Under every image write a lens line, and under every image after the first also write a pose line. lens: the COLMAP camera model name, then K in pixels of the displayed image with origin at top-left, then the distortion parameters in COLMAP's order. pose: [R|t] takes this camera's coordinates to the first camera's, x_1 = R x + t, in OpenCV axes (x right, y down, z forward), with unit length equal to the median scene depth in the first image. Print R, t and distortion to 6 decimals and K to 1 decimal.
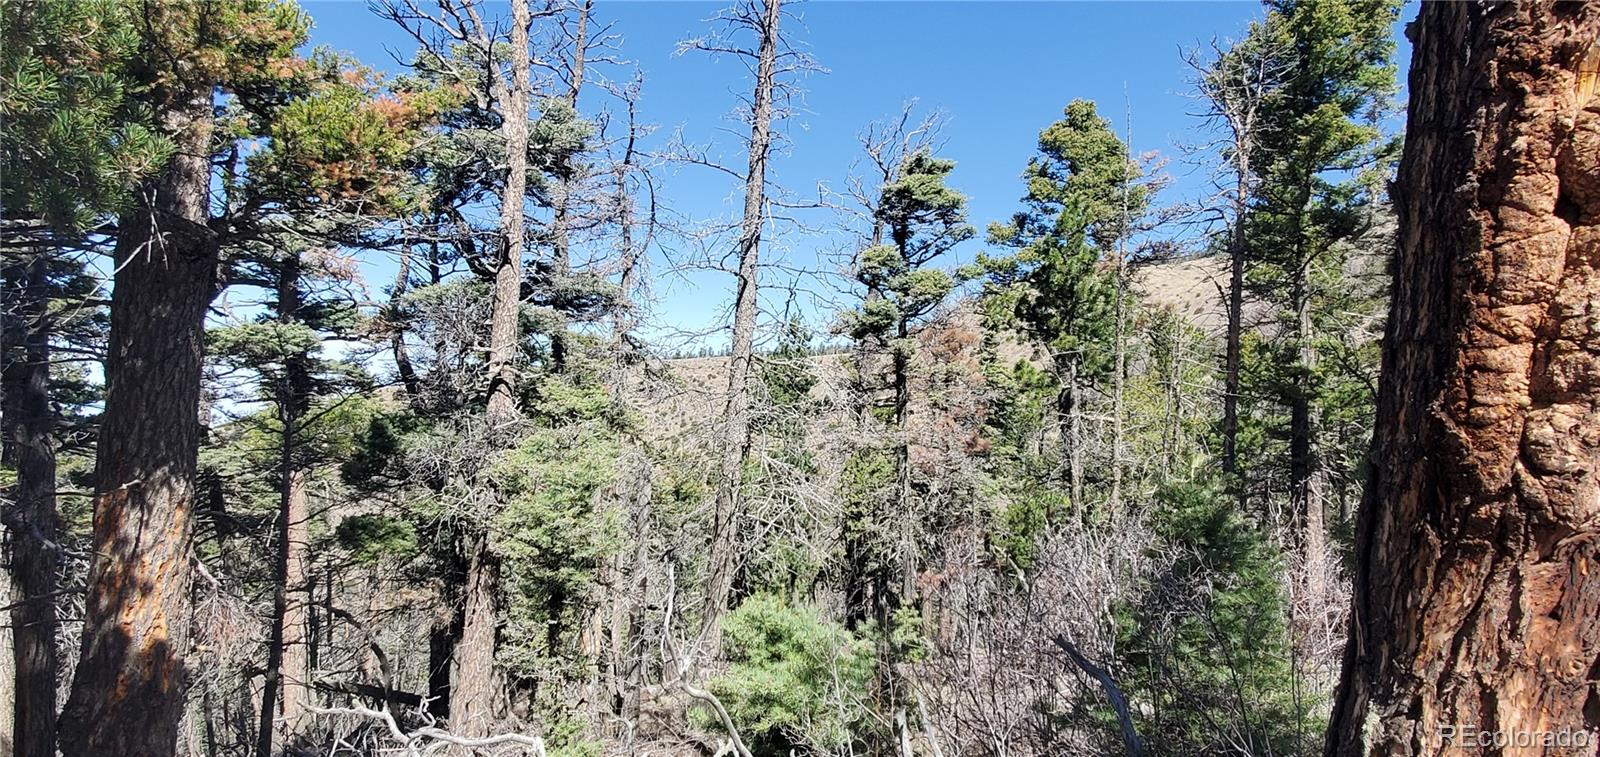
lens RADIAL K [[1001.4, 0, 805.0], [0, 1001.4, 364.2], [0, 0, 1]] dist [0.012252, -0.000943]
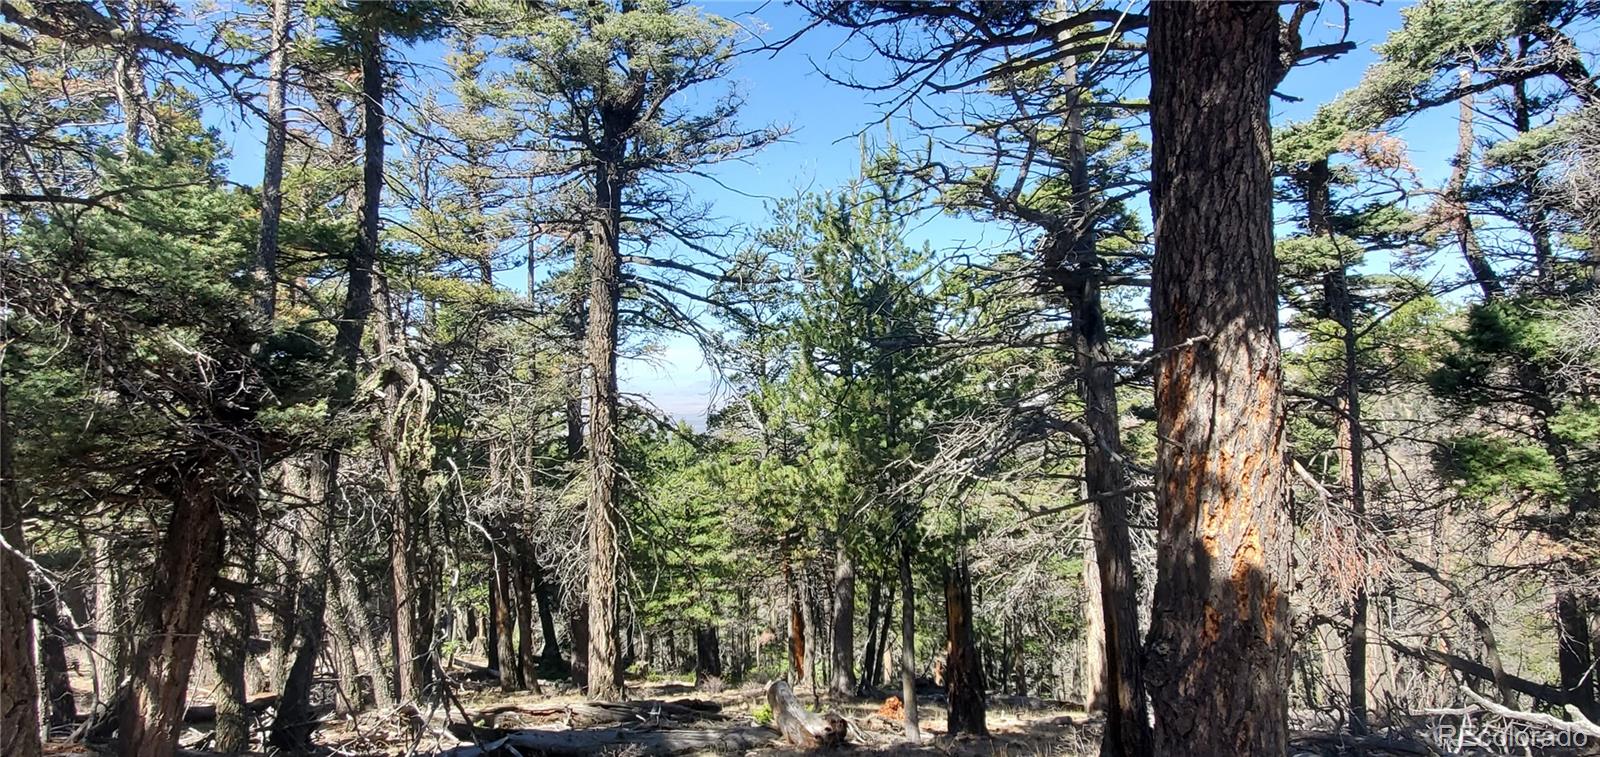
lens RADIAL K [[1001.4, 0, 805.0], [0, 1001.4, 364.2], [0, 0, 1]] dist [0.012252, -0.000943]
pose [[0.587636, -0.051639, -0.807476, -0.242389], [0.090606, 0.995884, 0.002250, 0.099760], [0.804036, -0.074484, 0.589897, 0.332410]]
